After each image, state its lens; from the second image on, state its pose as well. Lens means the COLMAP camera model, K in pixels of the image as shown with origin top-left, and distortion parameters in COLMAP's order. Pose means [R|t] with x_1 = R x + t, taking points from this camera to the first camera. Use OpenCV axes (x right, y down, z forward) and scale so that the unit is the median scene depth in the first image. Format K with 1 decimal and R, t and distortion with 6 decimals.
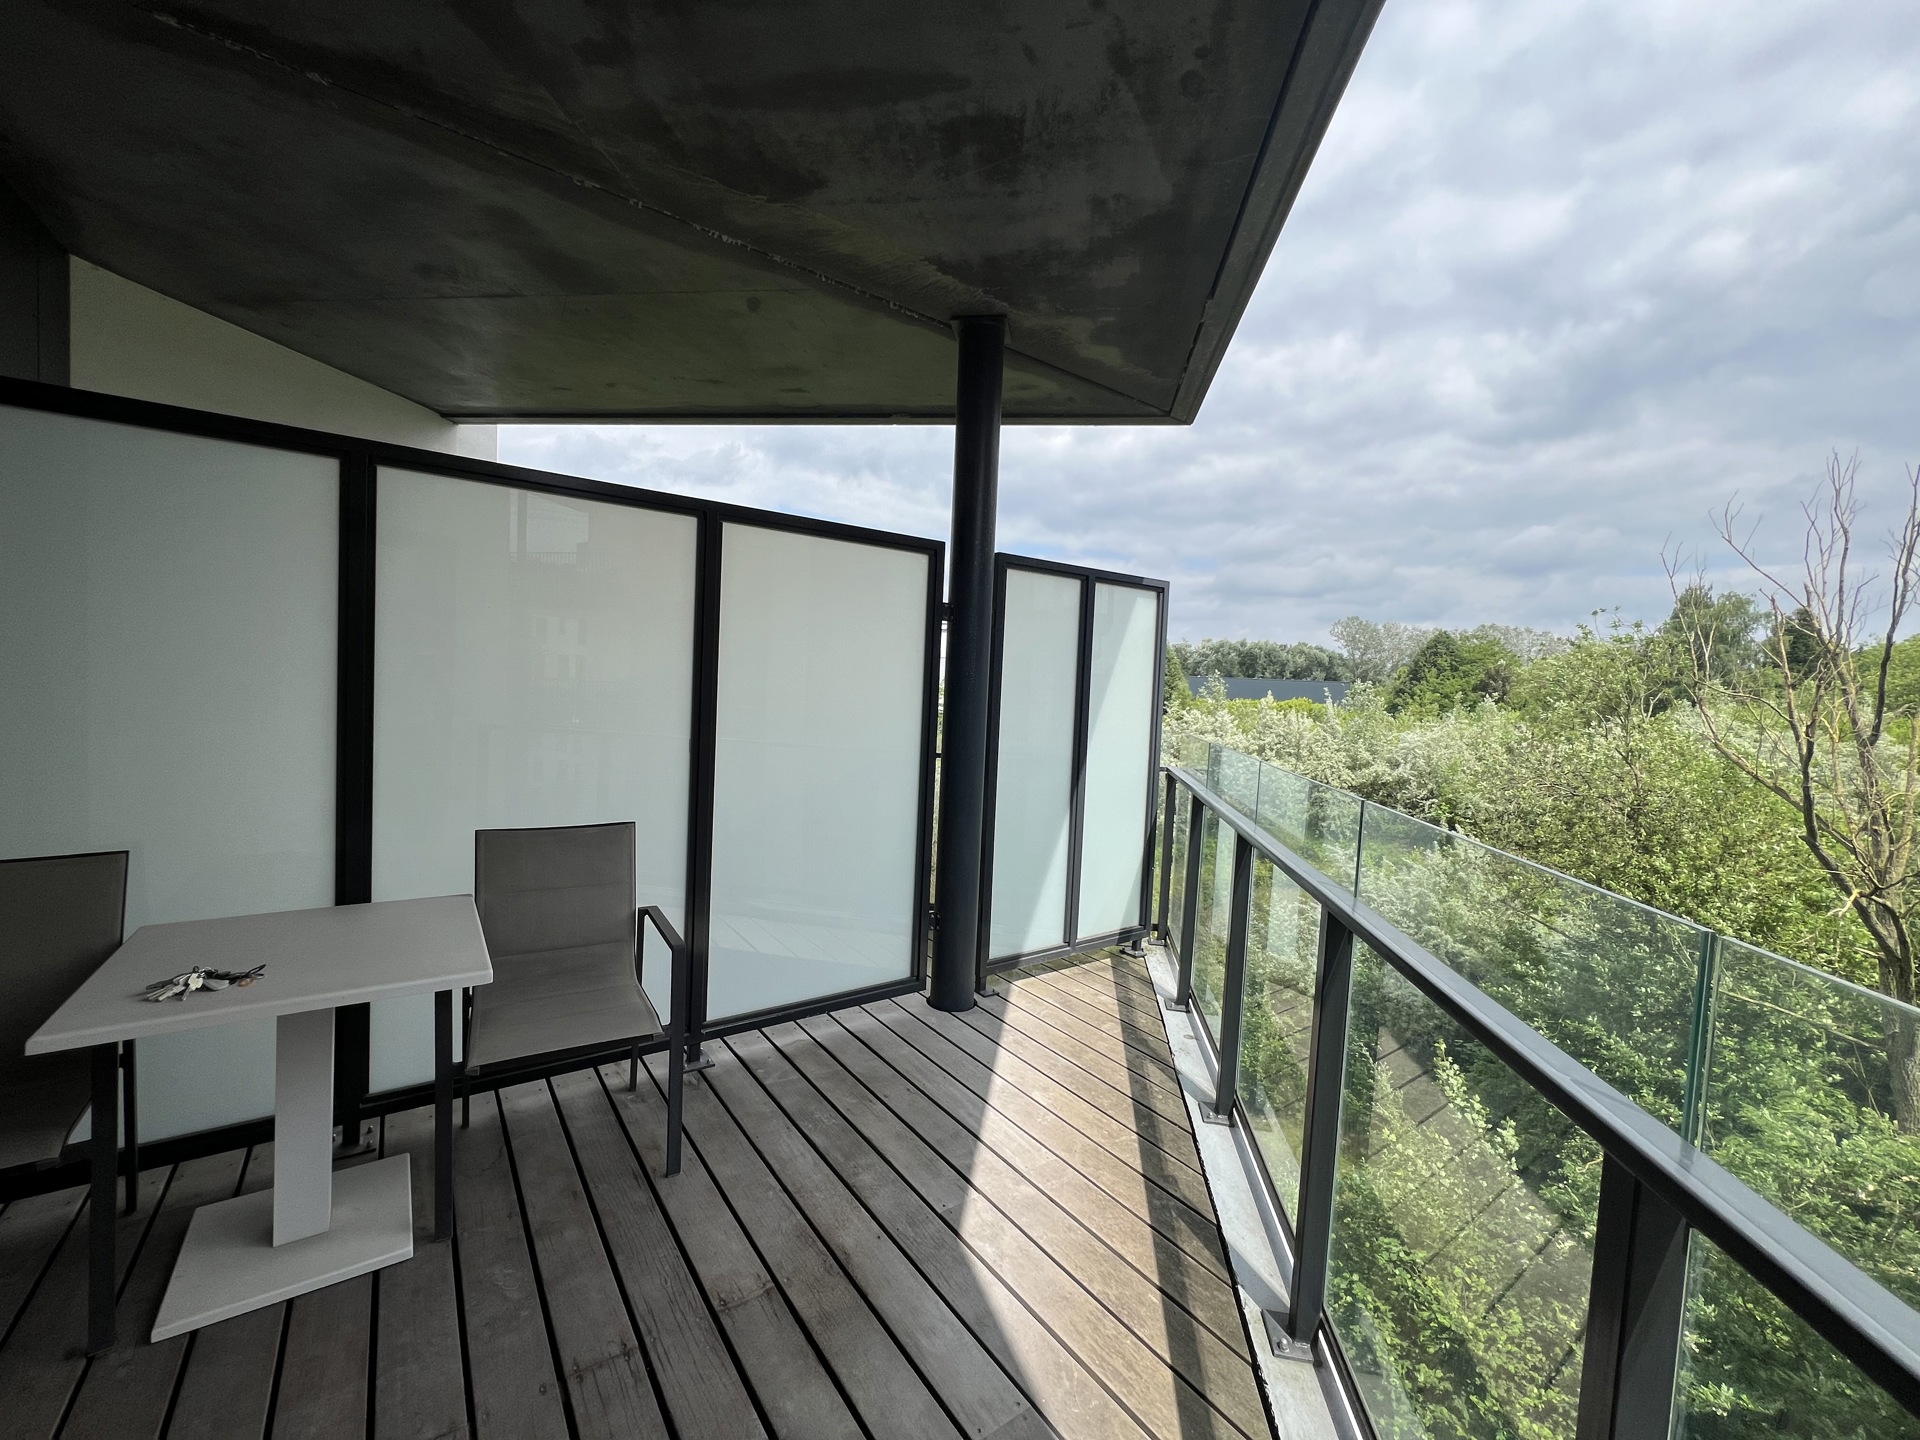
lens RADIAL K [[768.2, 0, 955.8], [0, 768.2, 716.1], [0, 0, 1]] dist [-0.001424, 0.000454]
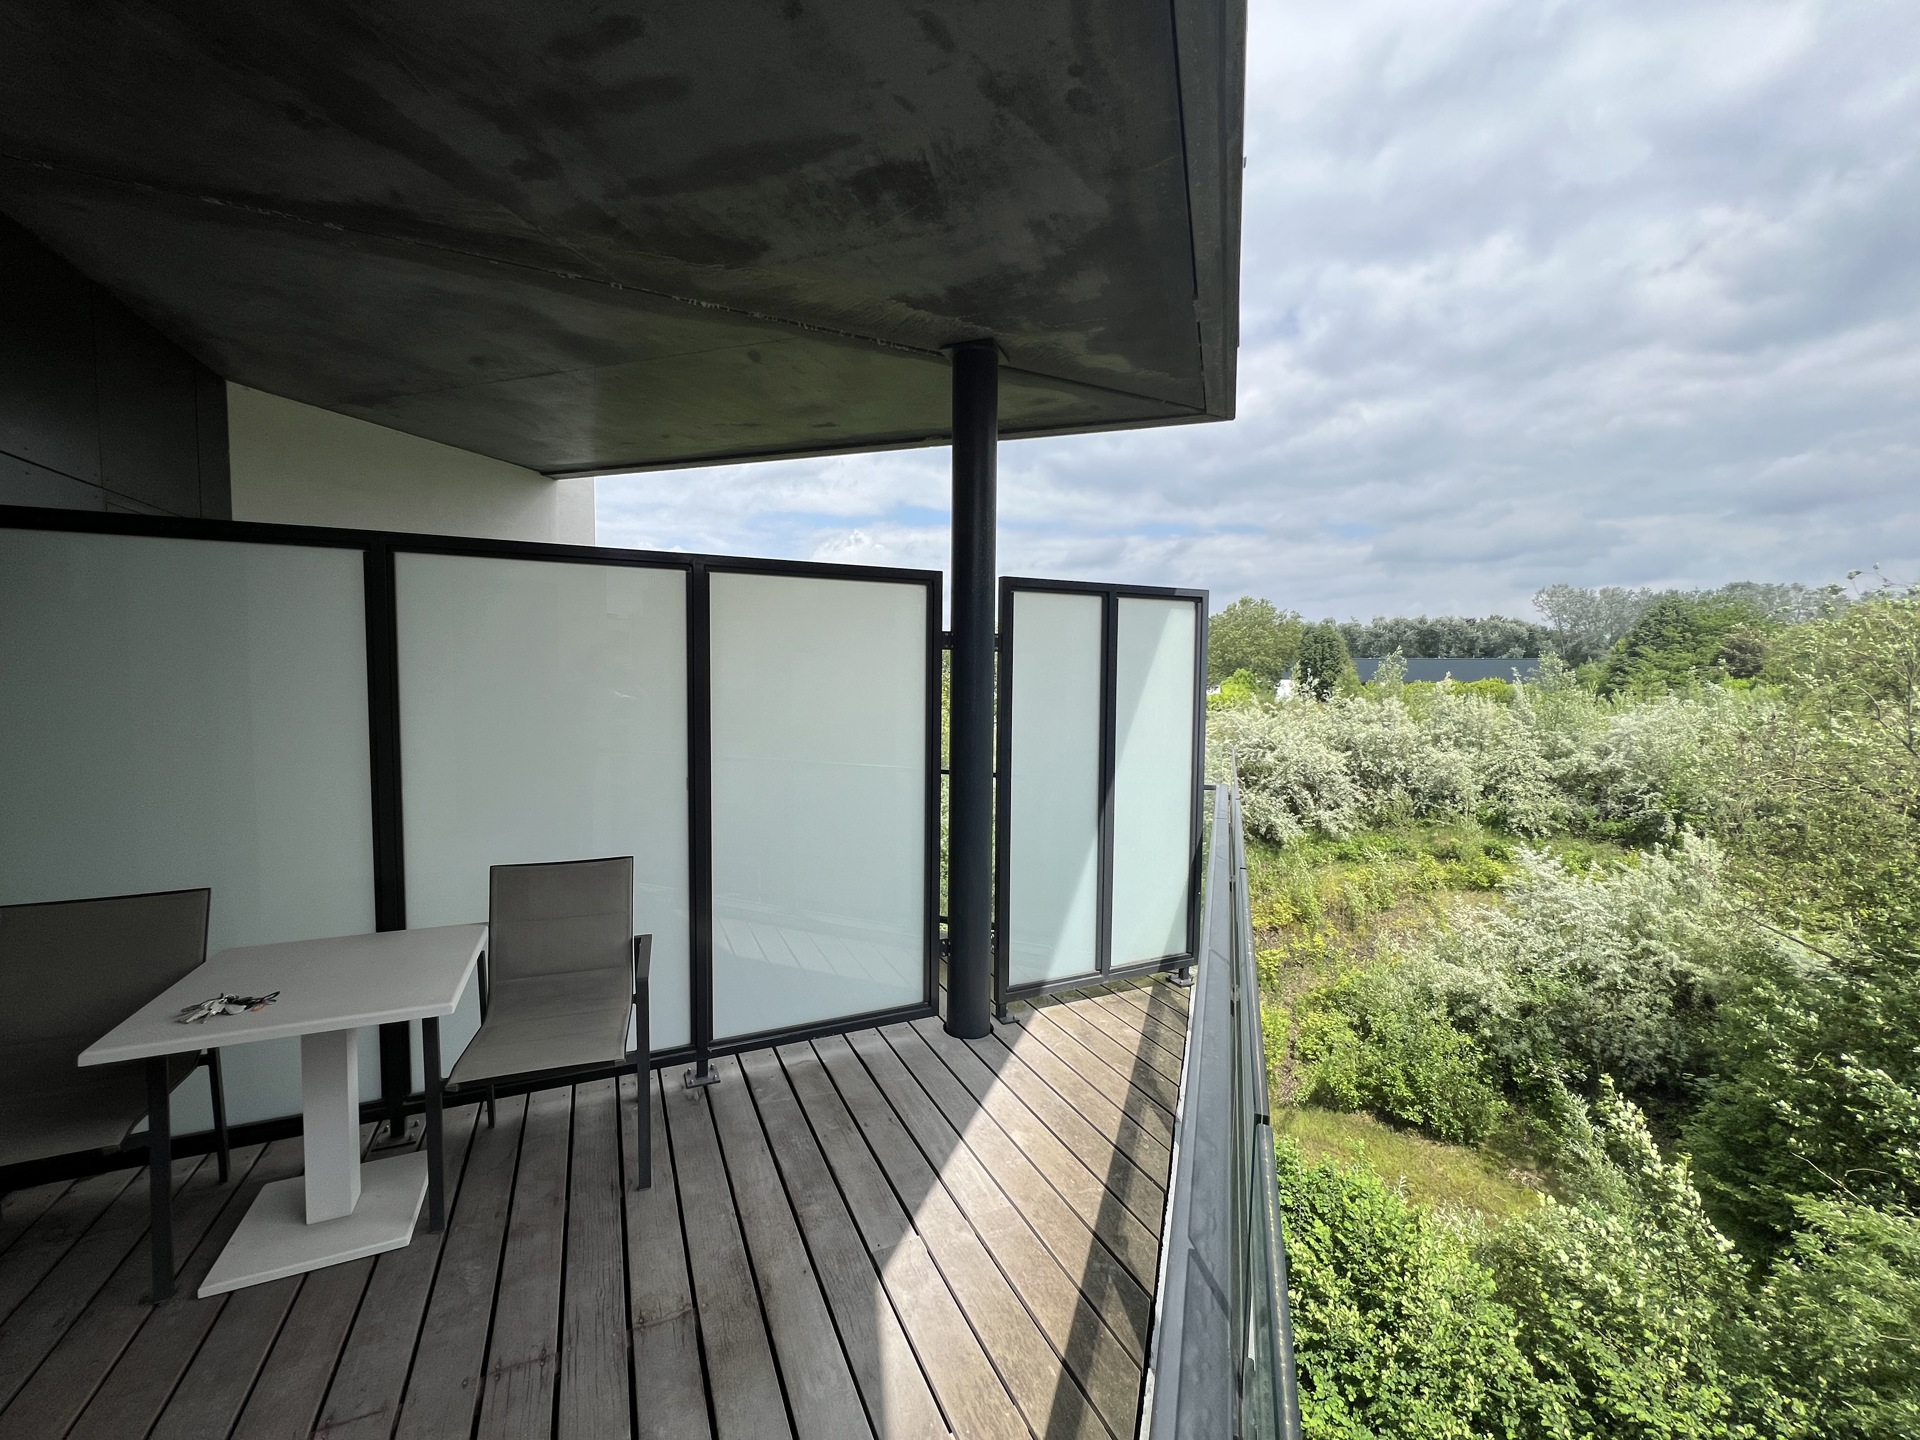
lens RADIAL K [[768.2, 0, 955.8], [0, 768.2, 716.1], [0, 0, 1]] dist [-0.001424, 0.000454]
pose [[0.981093, -0.024371, -0.191994, 0.231002], [0.025974, 0.999646, 0.005832, -0.052214], [0.191784, -0.010708, 0.981379, 0.021814]]
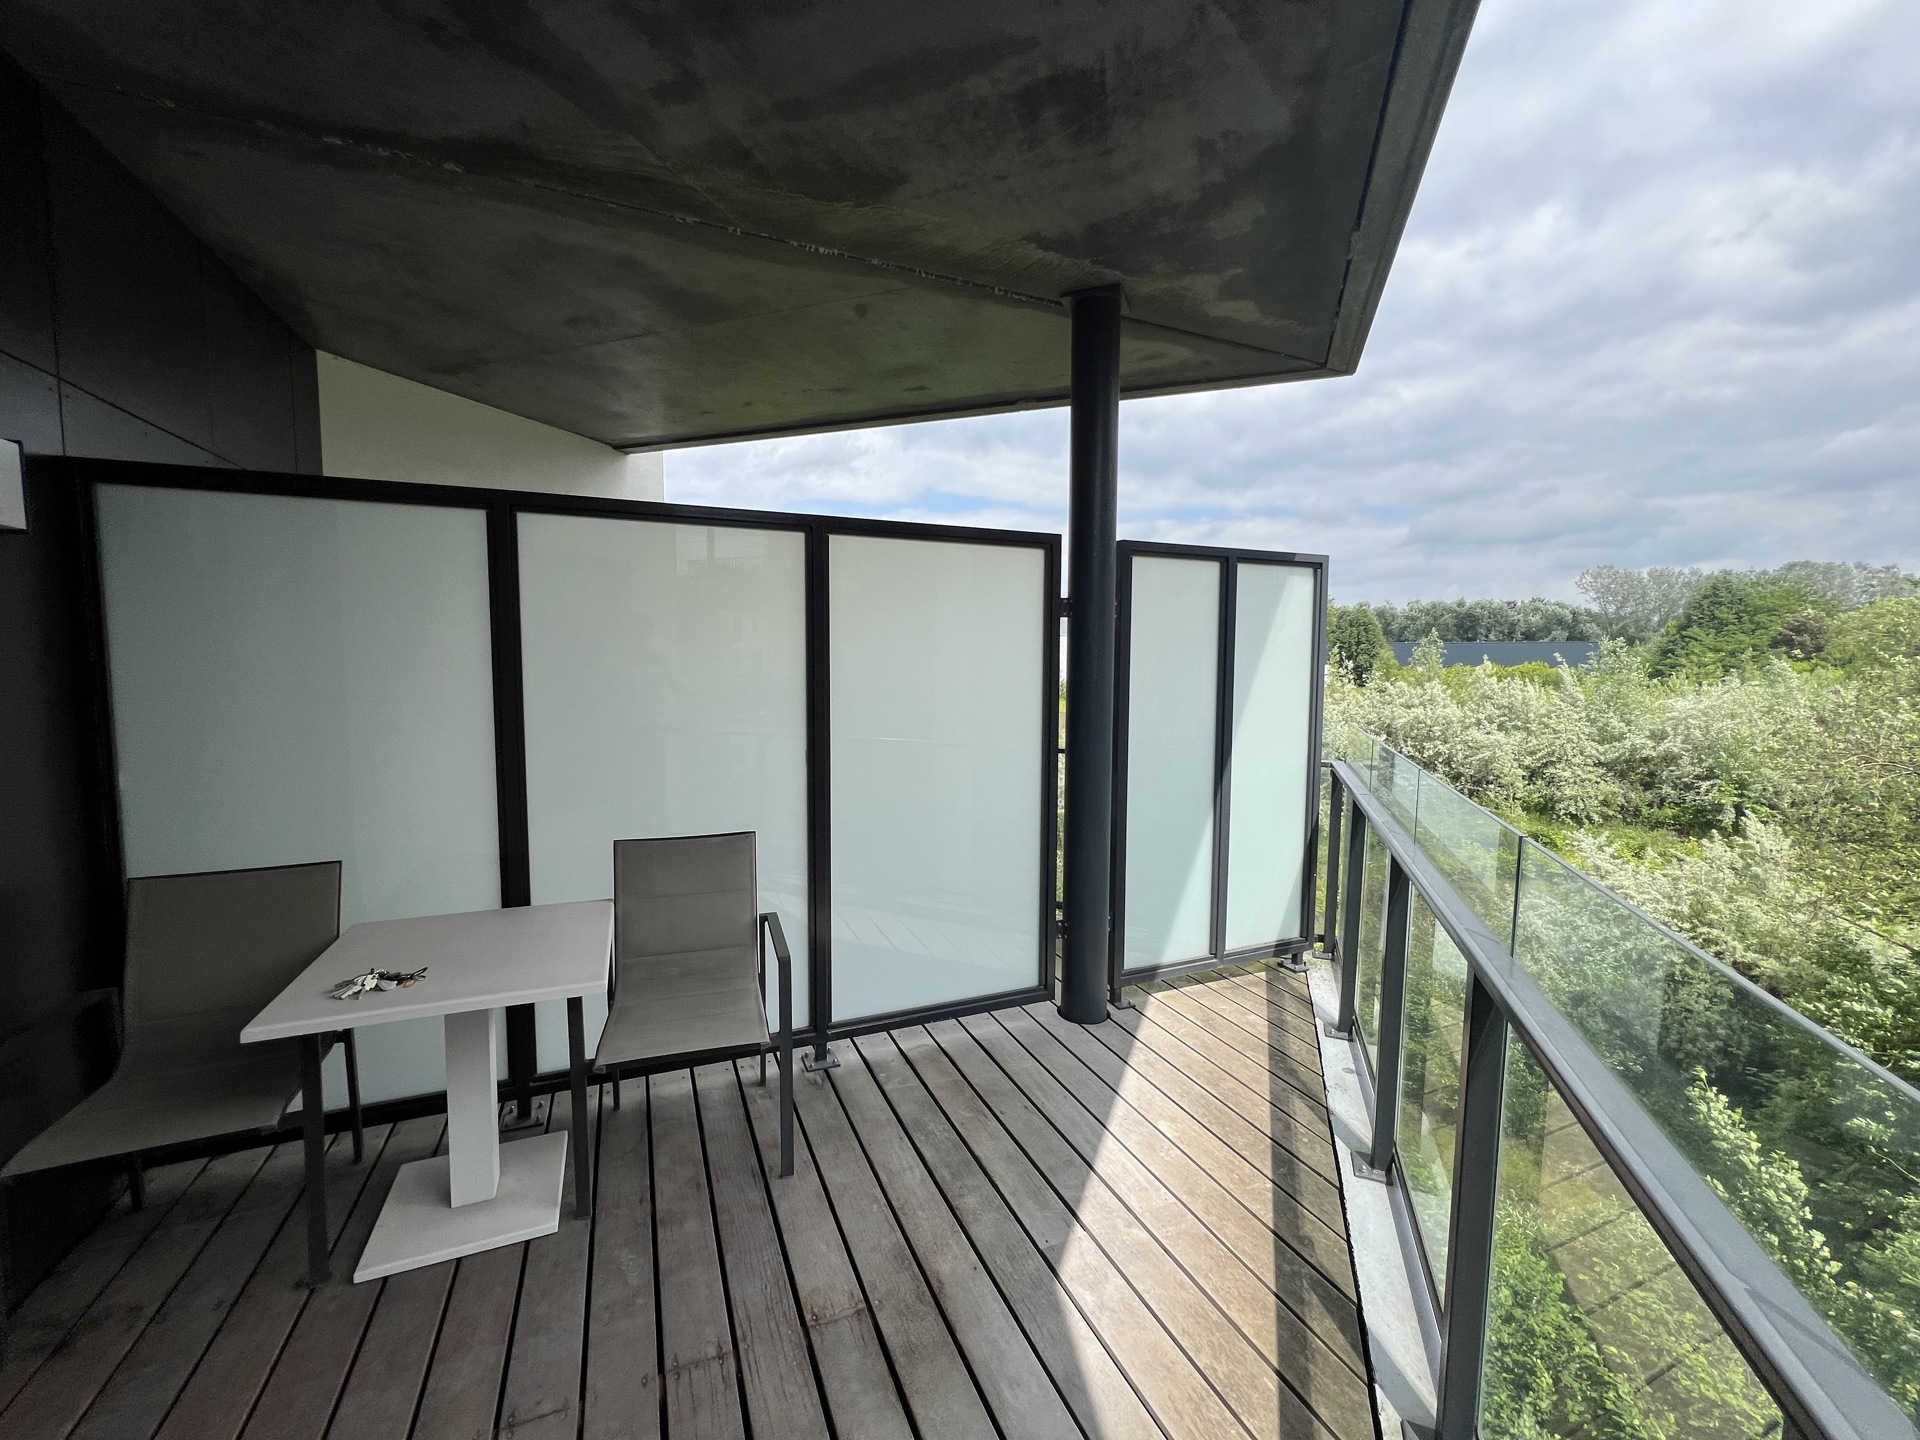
lens RADIAL K [[768.2, 0, 955.8], [0, 768.2, 716.1], [0, 0, 1]] dist [-0.001424, 0.000454]
pose [[0.974261, -0.023037, -0.224245, 0.080655], [0.028719, 0.999343, 0.022112, -0.032272], [0.223588, -0.027983, 0.974282, 0.046534]]
